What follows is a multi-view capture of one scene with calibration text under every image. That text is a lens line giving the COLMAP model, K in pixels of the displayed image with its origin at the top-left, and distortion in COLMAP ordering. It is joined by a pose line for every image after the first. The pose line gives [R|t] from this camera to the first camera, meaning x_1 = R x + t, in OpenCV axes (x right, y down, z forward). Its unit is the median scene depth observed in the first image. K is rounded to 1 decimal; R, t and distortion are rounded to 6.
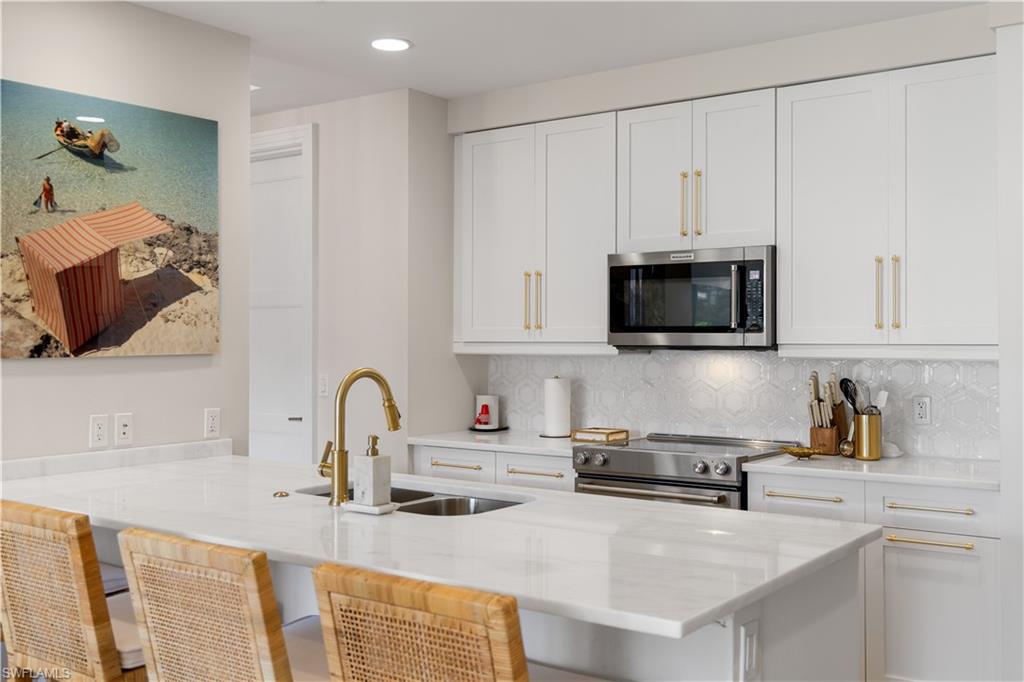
lens RADIAL K [[1031.5, 0, 512.0], [0, 1031.5, 341.0], [0, 0, 1]] dist [-0.008642, -0.001553]
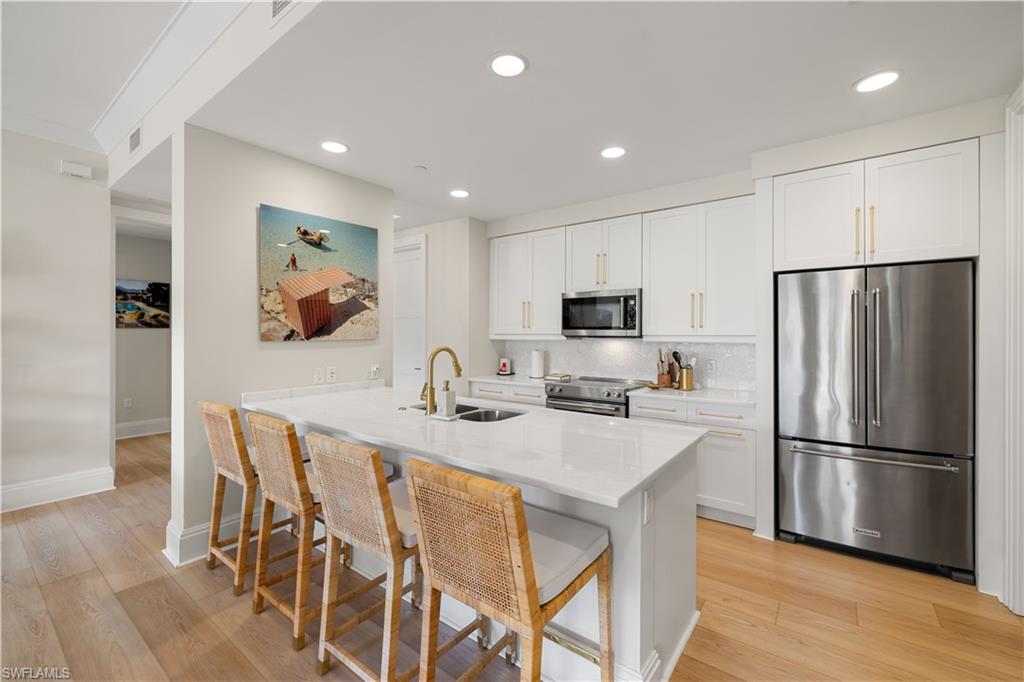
lens RADIAL K [[431.3, 0, 506.8], [0, 431.3, 334.7], [0, 0, 1]] dist [-0.001454, -0.000176]
pose [[0.999768, 0.002237, -0.021422, -0.001400], [-0.002214, 0.999997, 0.001111, 0.001850], [0.021425, -0.001064, 0.999770, 0.119195]]
